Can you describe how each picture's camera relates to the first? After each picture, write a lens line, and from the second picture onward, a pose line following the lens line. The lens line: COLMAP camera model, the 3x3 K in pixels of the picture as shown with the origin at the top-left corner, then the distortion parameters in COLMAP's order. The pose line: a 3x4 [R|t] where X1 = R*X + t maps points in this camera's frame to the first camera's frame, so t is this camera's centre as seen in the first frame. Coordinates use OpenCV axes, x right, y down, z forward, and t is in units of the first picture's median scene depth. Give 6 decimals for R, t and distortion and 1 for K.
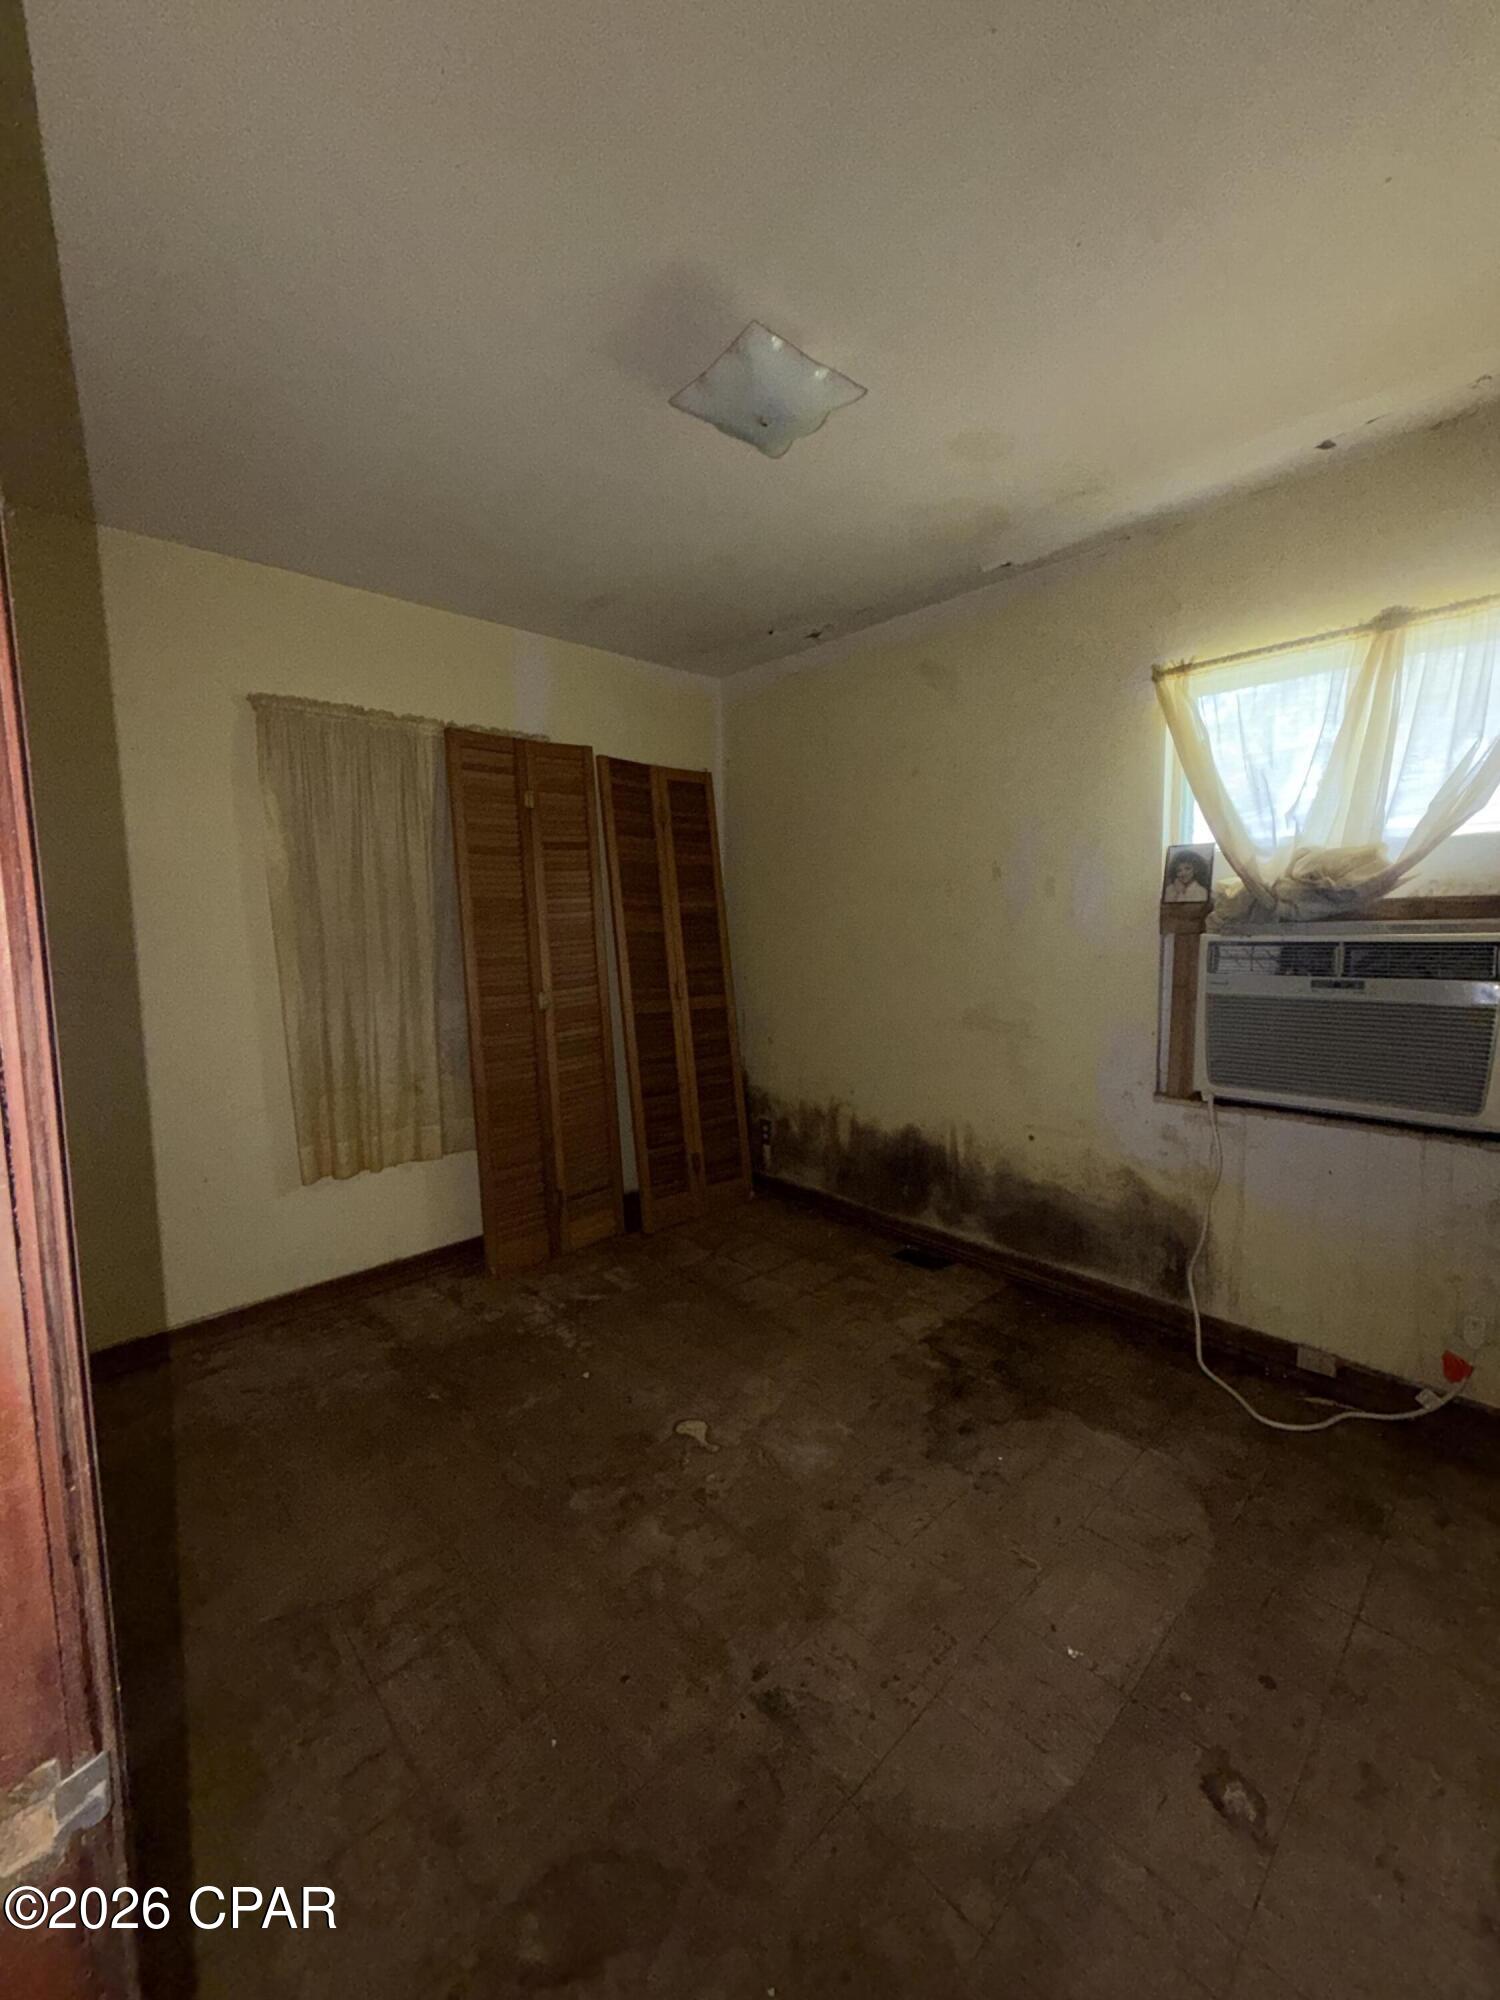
lens RADIAL K [[795.6, 0, 749.5], [0, 795.6, 1002.5], [0, 0, 1]] dist [-0.000656, -0.000341]
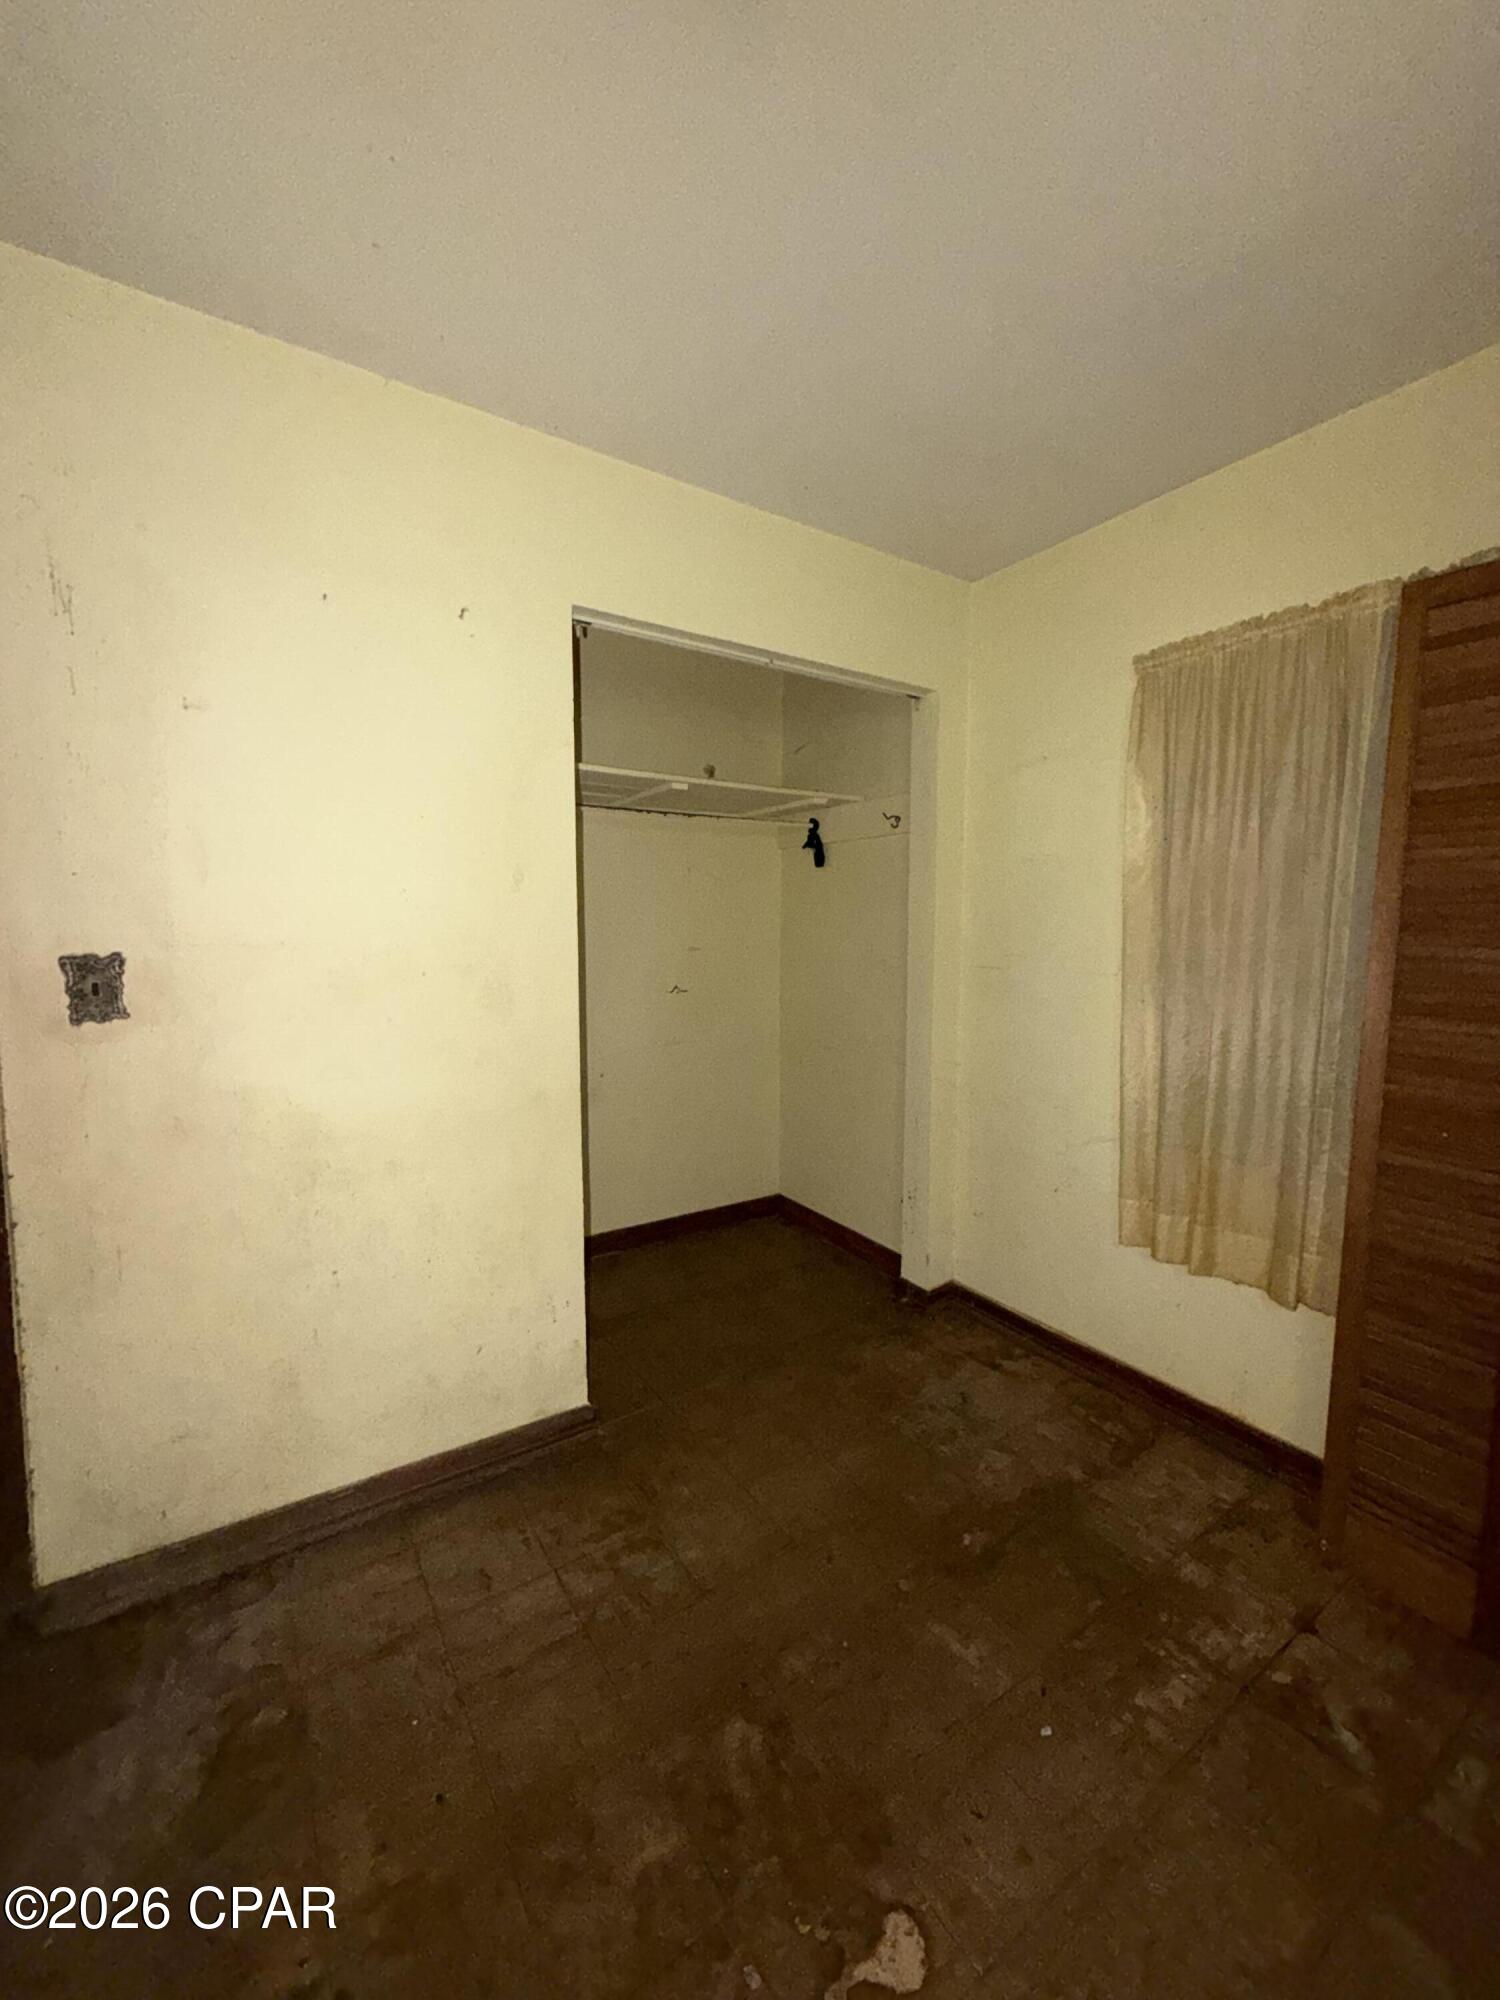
lens RADIAL K [[795.6, 0, 749.9], [0, 795.6, 990.0], [0, 0, 1]] dist [-0.000656, -0.000341]
pose [[-0.159023, 0.092338, -0.982947, 0.291199], [-0.115261, 0.987072, 0.111372, -0.076550], [0.980524, 0.131007, -0.146324, 0.706292]]
